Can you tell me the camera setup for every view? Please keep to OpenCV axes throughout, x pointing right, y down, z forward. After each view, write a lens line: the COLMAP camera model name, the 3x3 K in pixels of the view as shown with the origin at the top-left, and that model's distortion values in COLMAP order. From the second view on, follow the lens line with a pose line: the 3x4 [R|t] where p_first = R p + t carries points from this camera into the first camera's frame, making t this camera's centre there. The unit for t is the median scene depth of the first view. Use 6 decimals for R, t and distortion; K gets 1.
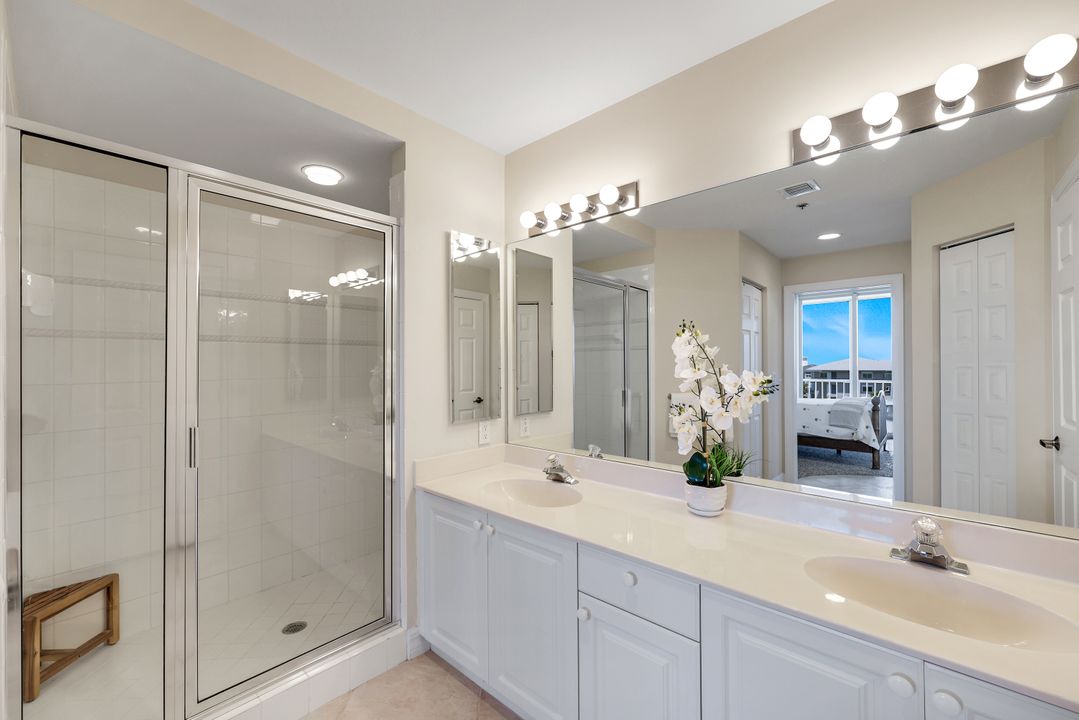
lens RADIAL K [[428.4, 0, 541.4], [0, 428.4, 364.9], [0, 0, 1]] dist [-0.002777, 0.000009]
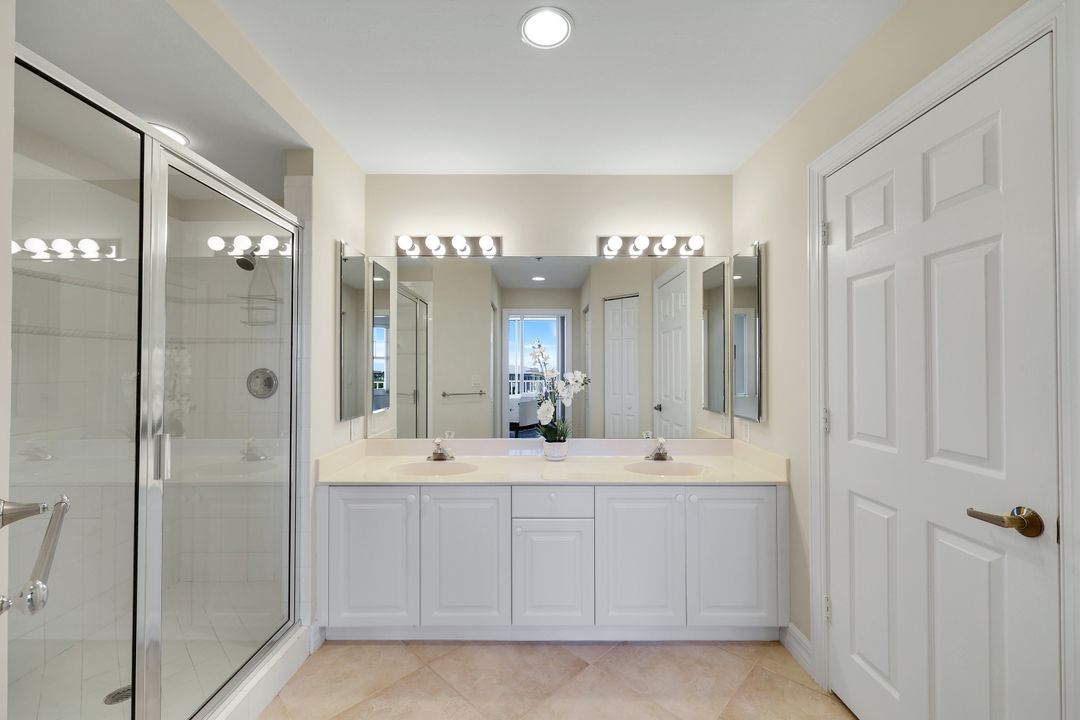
lens RADIAL K [[428.8, 0, 535.5], [0, 428.8, 361.1], [0, 0, 1]] dist [-0.002777, 0.000009]
pose [[0.744434, 0.019482, 0.667411, -0.599790], [-0.007968, 0.999762, -0.020295, 0.007814], [-0.667648, 0.009790, 0.744413, -0.121129]]
